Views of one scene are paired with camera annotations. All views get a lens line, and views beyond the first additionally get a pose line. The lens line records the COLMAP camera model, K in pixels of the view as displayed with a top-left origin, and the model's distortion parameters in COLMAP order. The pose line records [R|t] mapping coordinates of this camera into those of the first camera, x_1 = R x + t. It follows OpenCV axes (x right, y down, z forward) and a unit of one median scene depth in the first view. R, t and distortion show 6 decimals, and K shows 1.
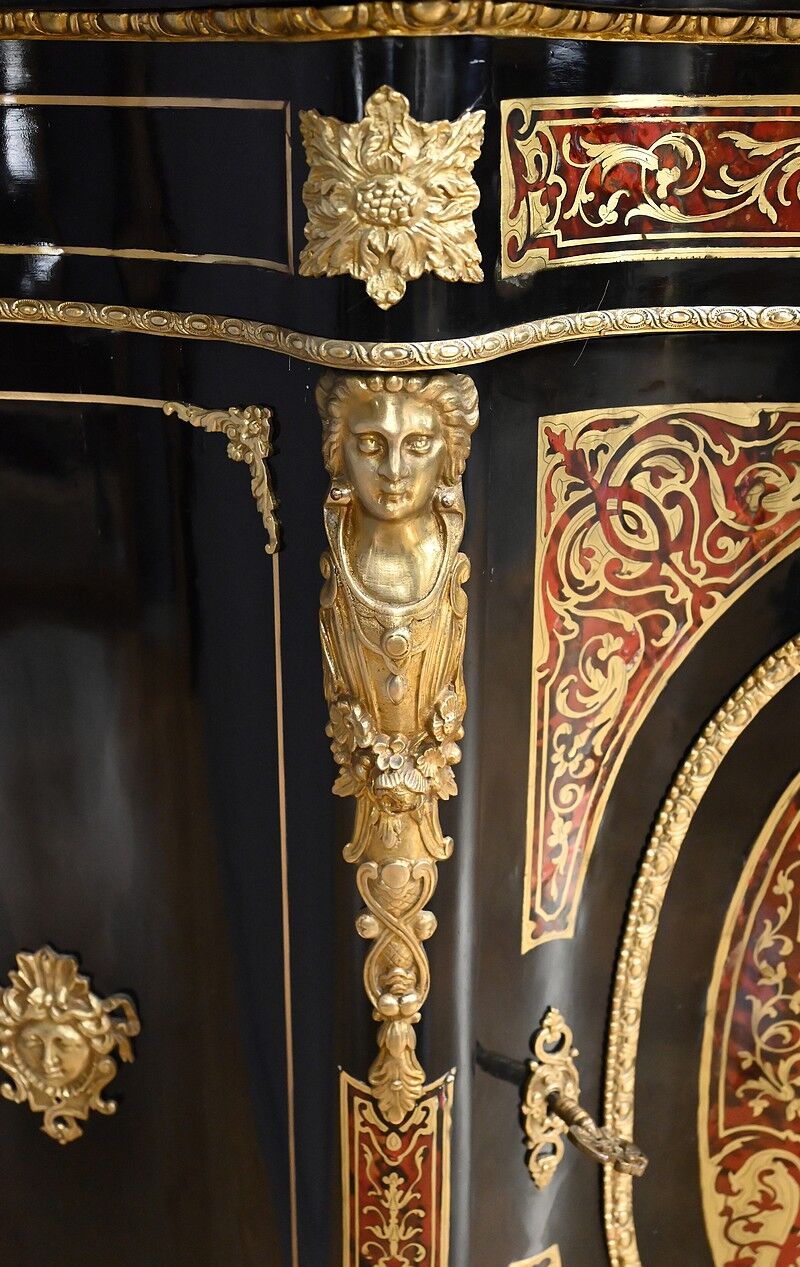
lens RADIAL K [[1611.1, 0, 505.8], [0, 1611.1, 631.2], [0, 0, 1]] dist [-0.029490, -0.001209]
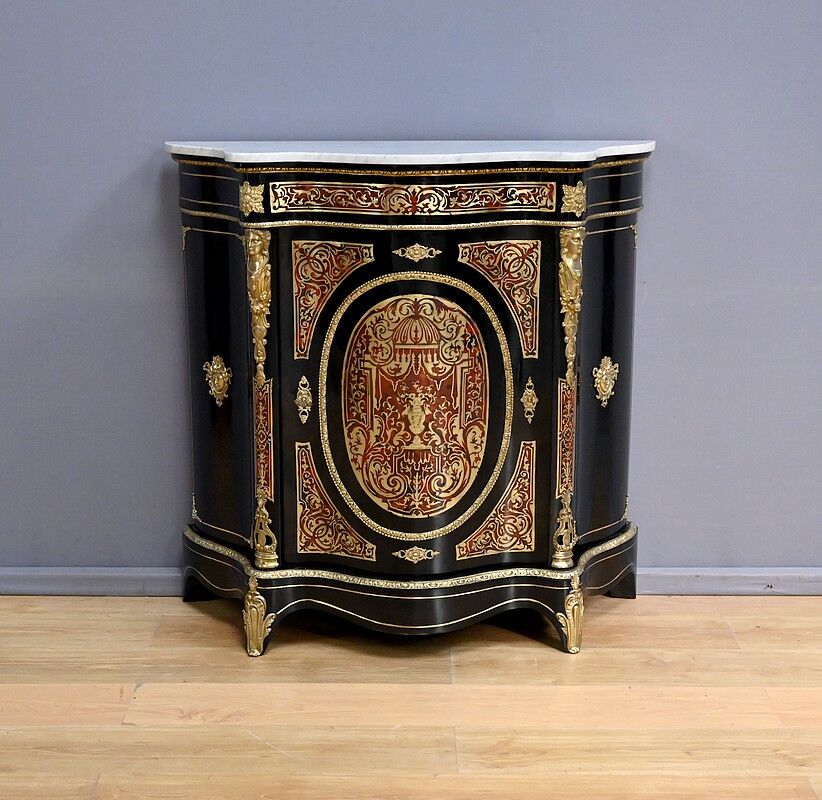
lens RADIAL K [[1691.6, 0, 411.0], [0, 1691.6, 400.0], [0, 0, 1]] dist [-0.100228, -0.405872]
pose [[0.857488, 0.091193, -0.506358, 2.881335], [-0.159199, 0.982896, -0.092579, 0.743029], [0.489255, 0.159997, 0.857339, -3.095526]]
